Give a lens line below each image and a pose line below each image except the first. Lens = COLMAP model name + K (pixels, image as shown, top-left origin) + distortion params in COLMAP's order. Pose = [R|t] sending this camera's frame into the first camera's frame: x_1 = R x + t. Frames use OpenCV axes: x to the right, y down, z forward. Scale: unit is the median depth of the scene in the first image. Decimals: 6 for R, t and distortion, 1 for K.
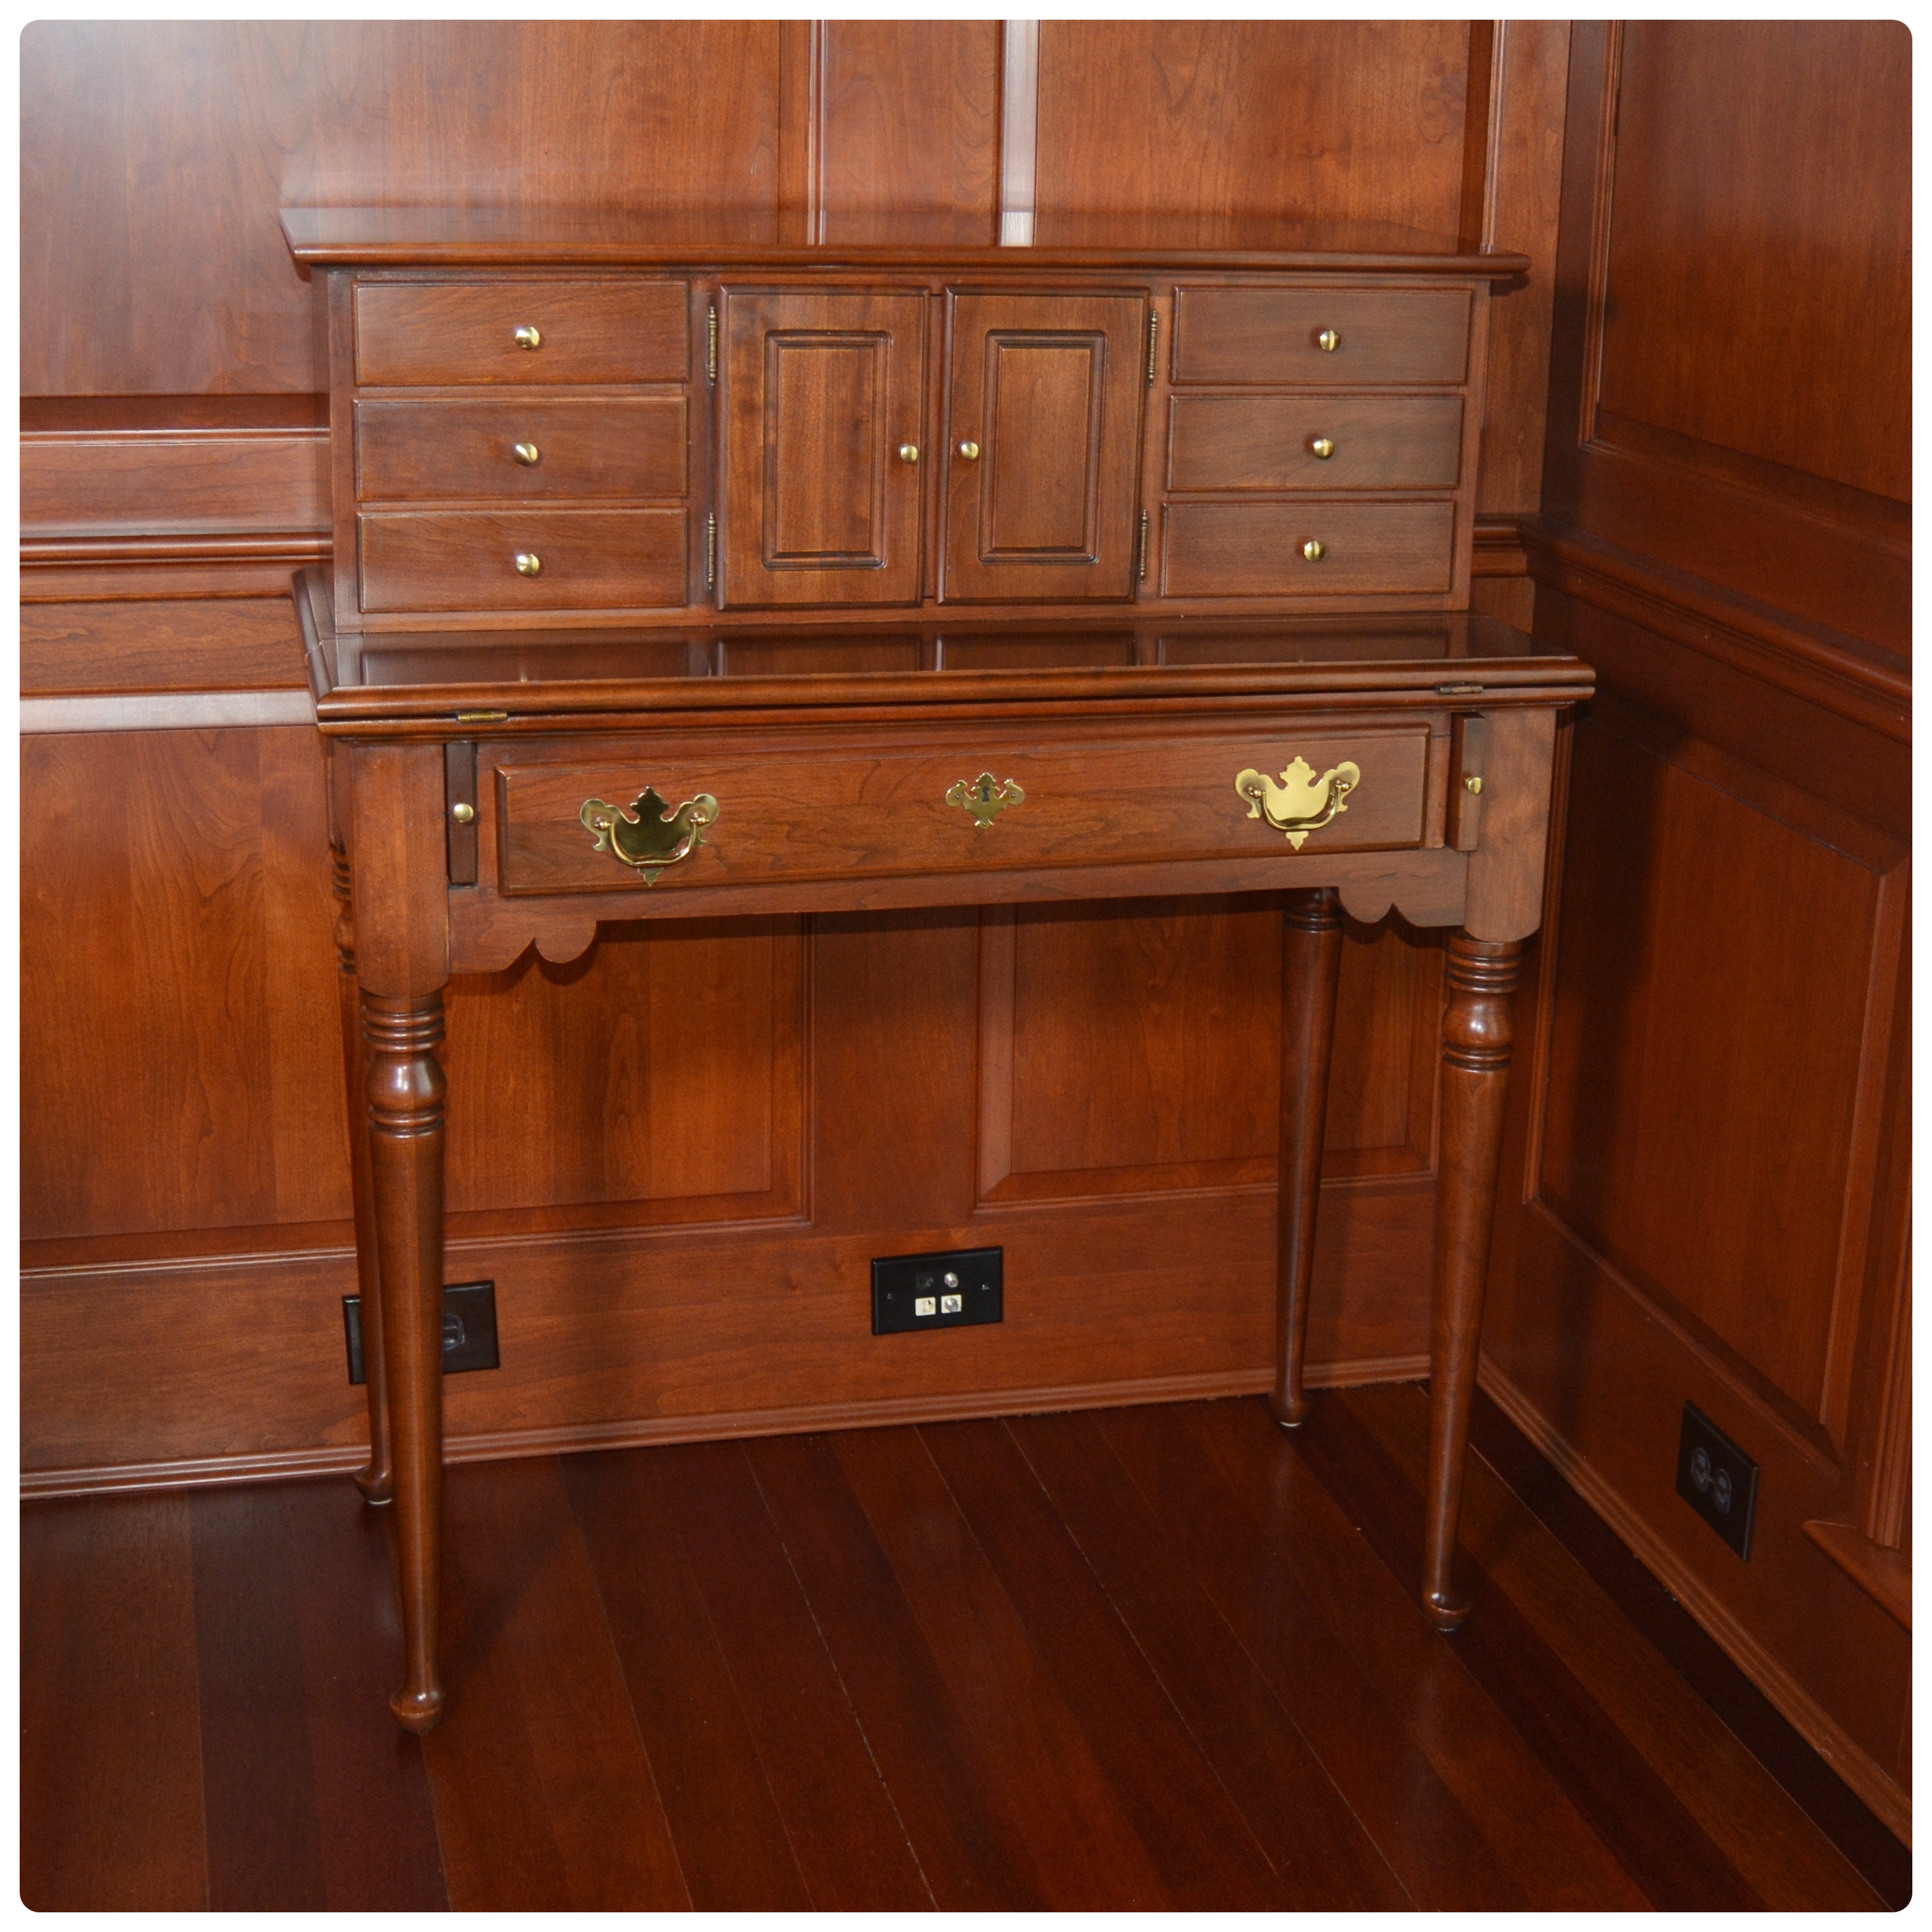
lens RADIAL K [[3136.6, 0, 985.5], [0, 3136.6, 956.5], [0, 0, 1]] dist [-0.051471, 0.000000]
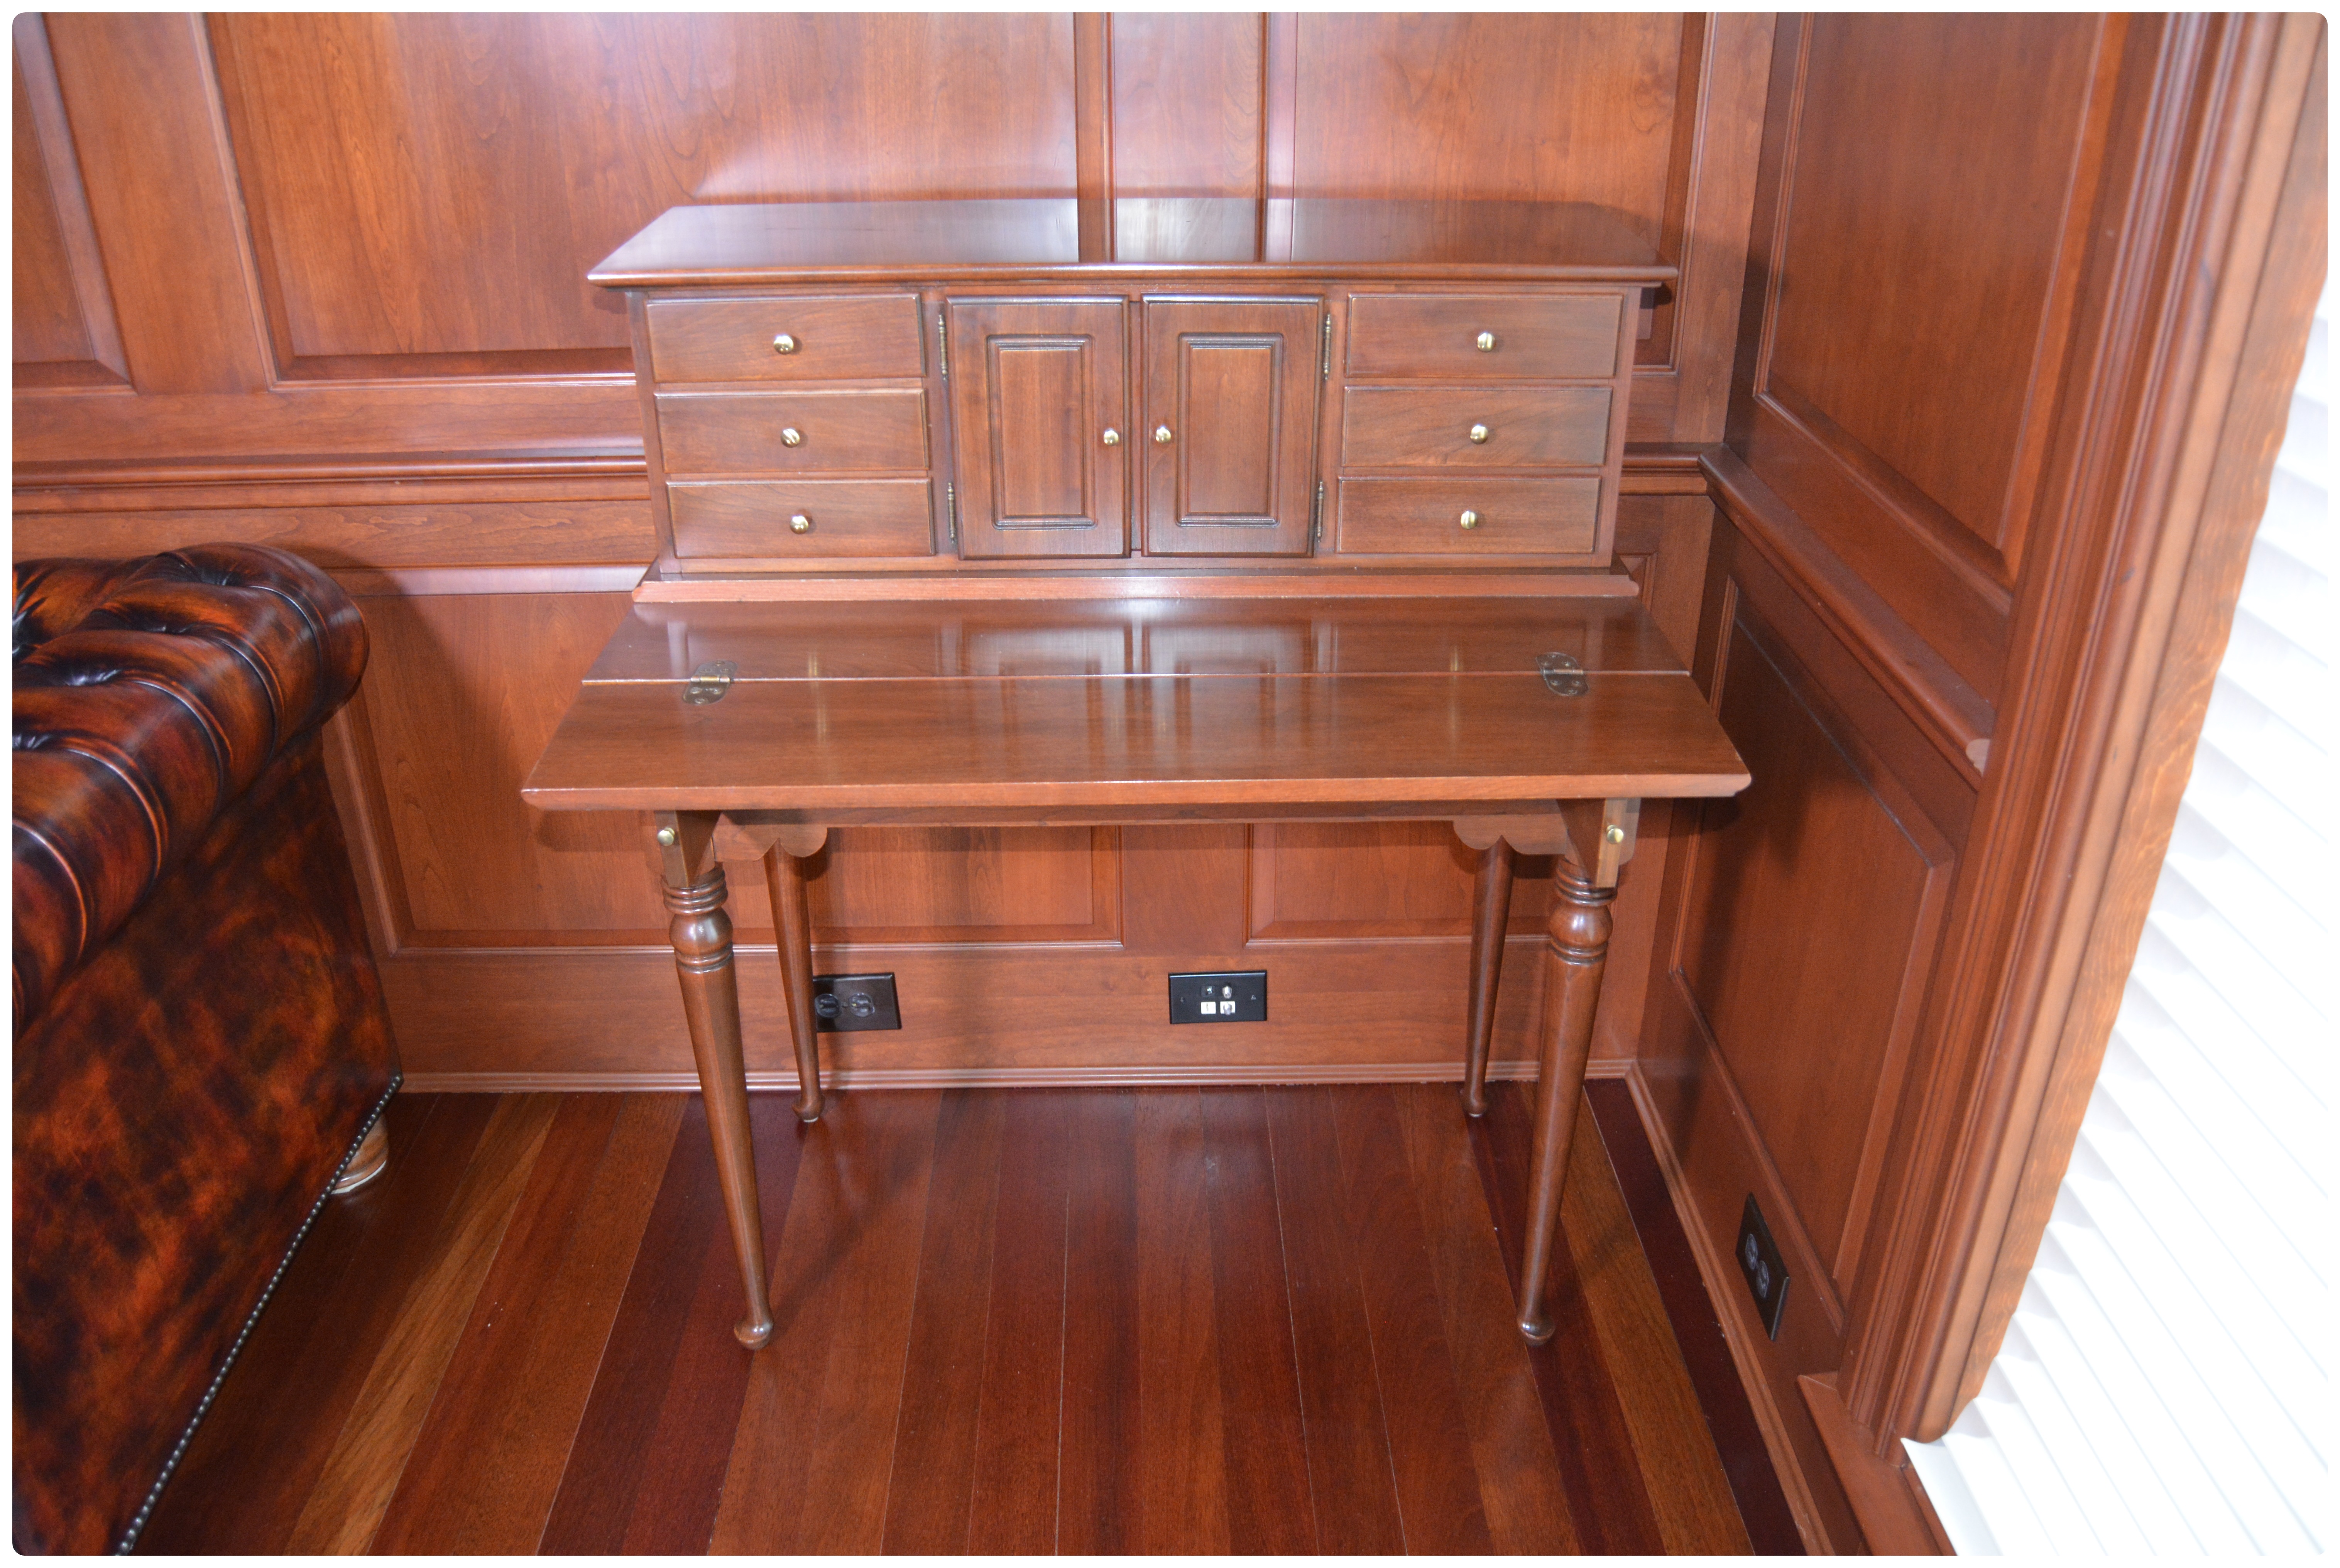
lens RADIAL K [[1735.2, 0, 1181.3], [0, 1735.2, 782.3], [0, 0, 1]] dist [-0.072506, 0.001741]
pose [[0.973481, 0.080277, -0.214221, 0.143161], [-0.039662, 0.981453, 0.187554, -0.146775], [0.225304, -0.174084, 0.958610, 0.332641]]
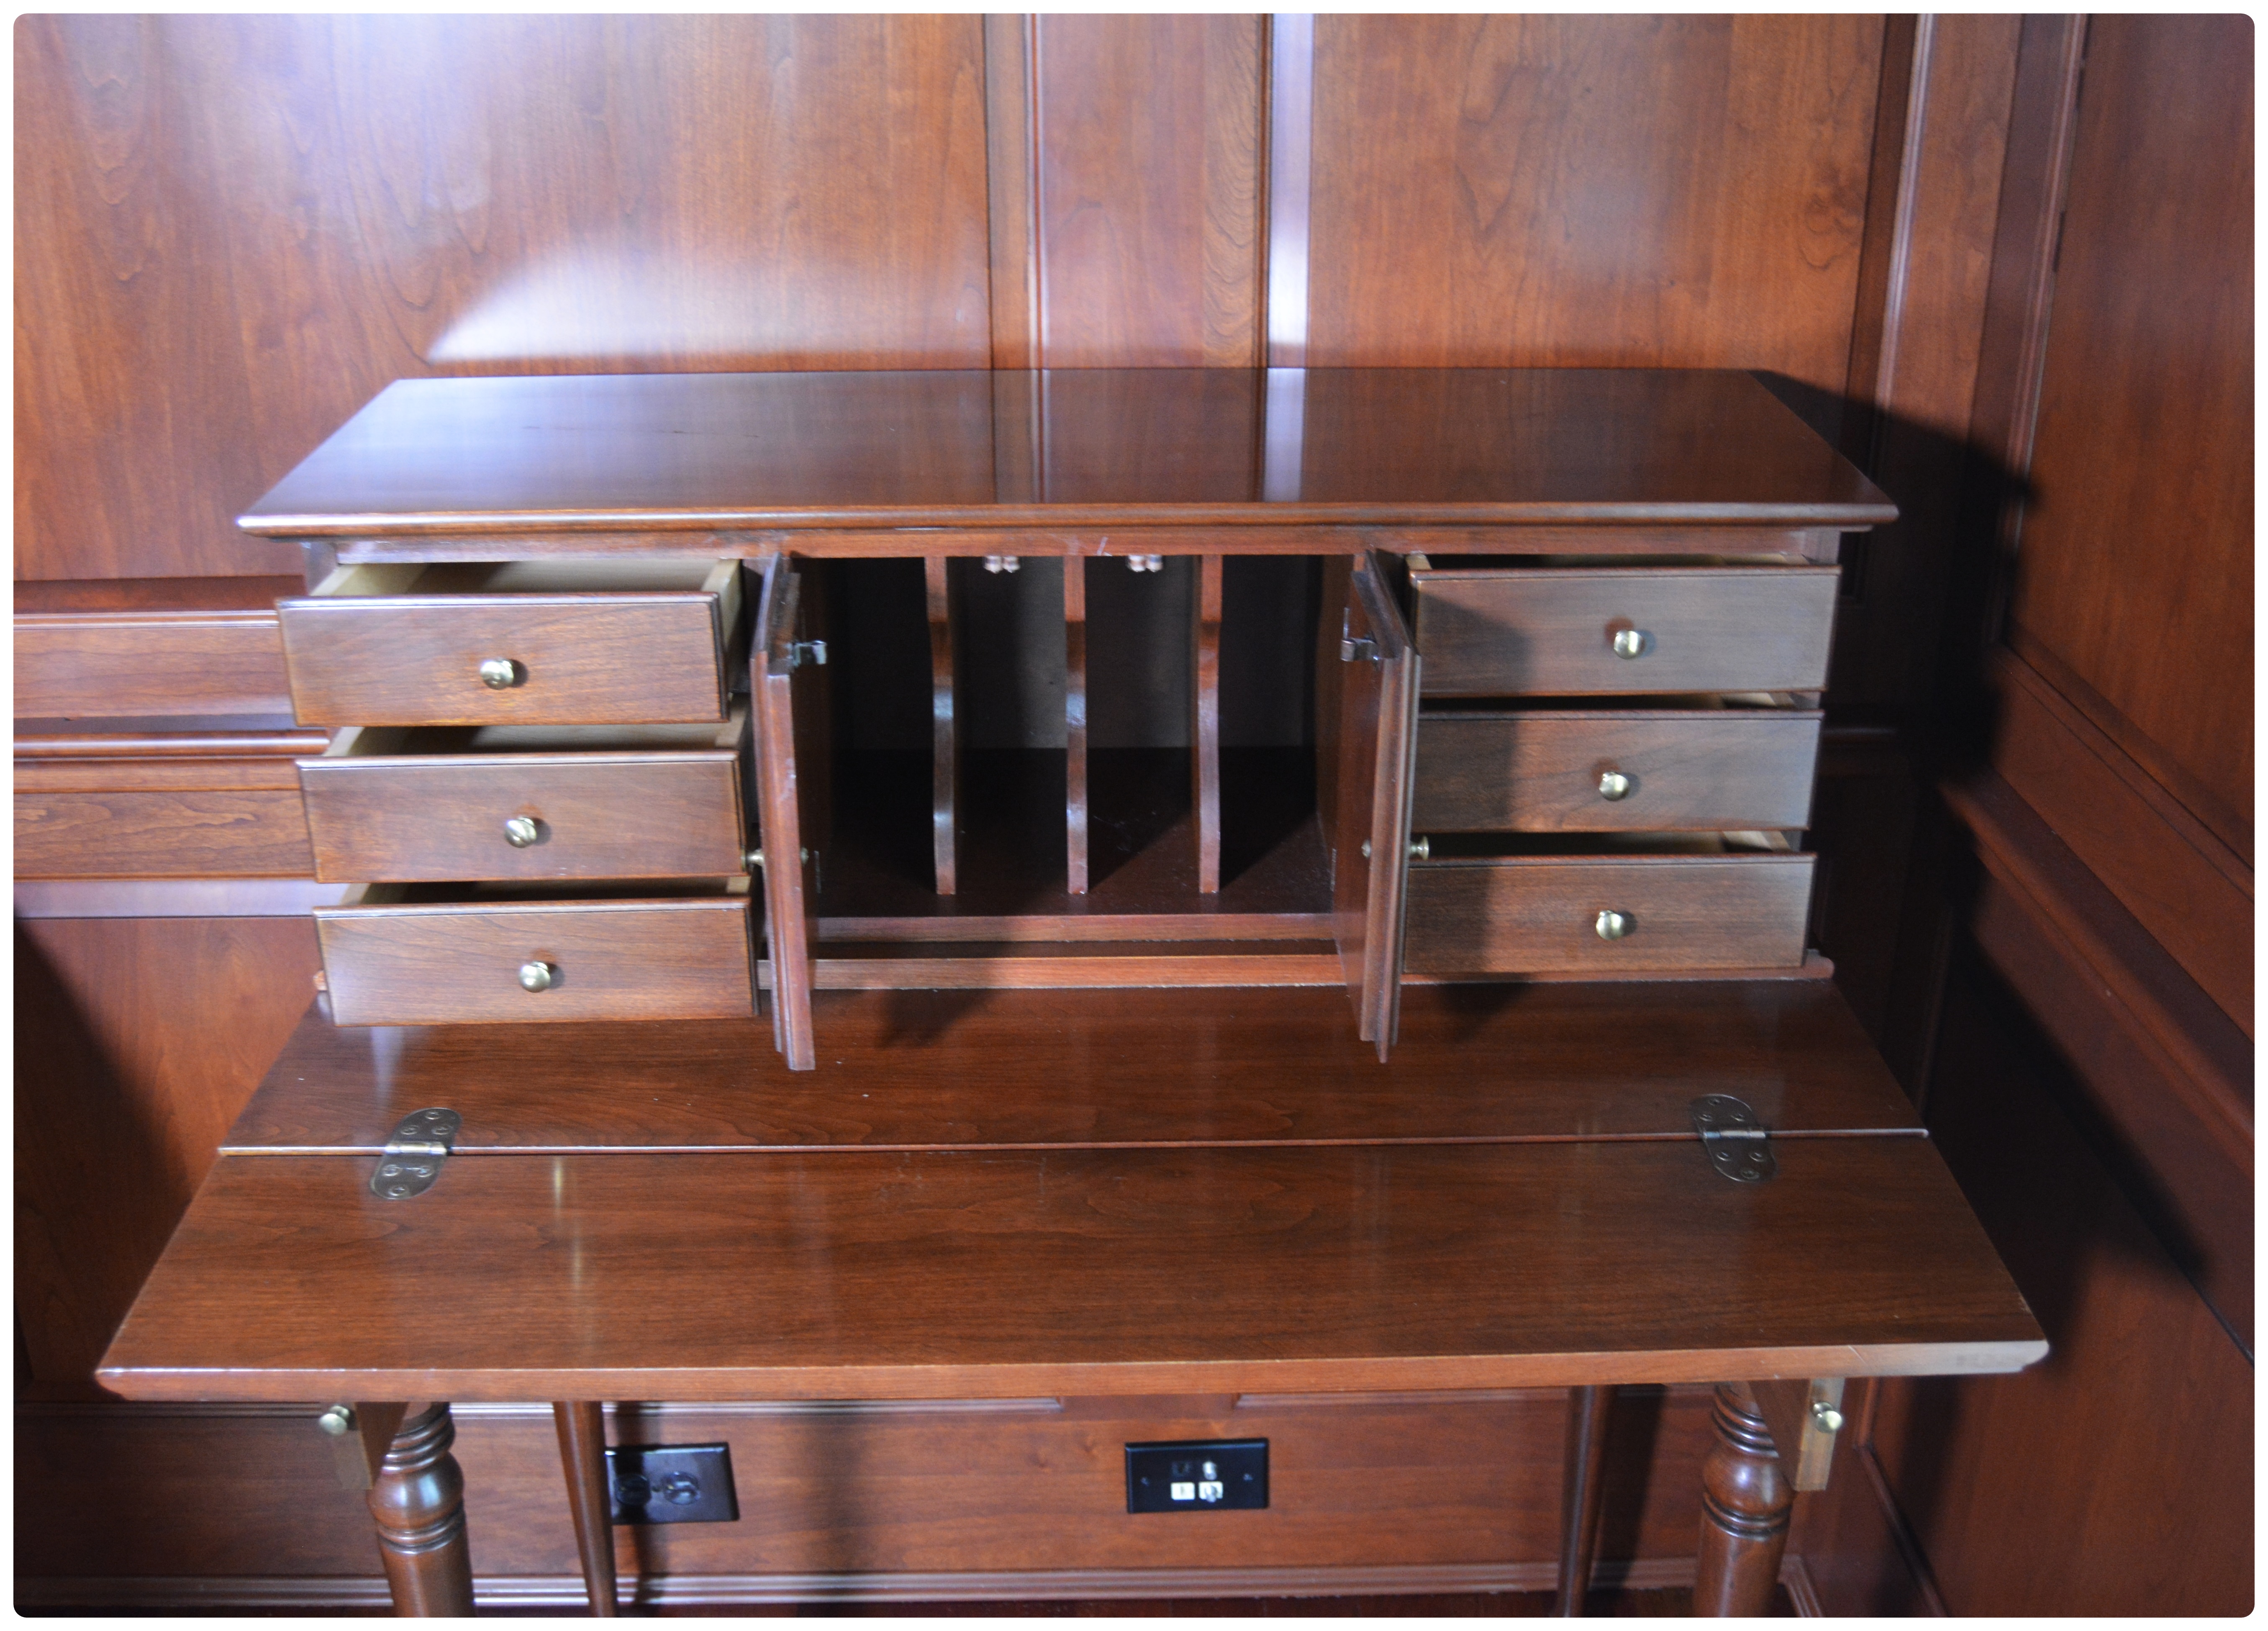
lens RADIAL K [[2181.6, 0, 1139.6], [0, 2181.6, 775.3], [0, 0, 1]] dist [-0.065088, 0.000000]
pose [[0.973403, 0.063612, -0.220091, 0.113529], [-0.037813, 0.992113, 0.119509, -0.208499], [0.225958, -0.108008, 0.968131, 0.448060]]
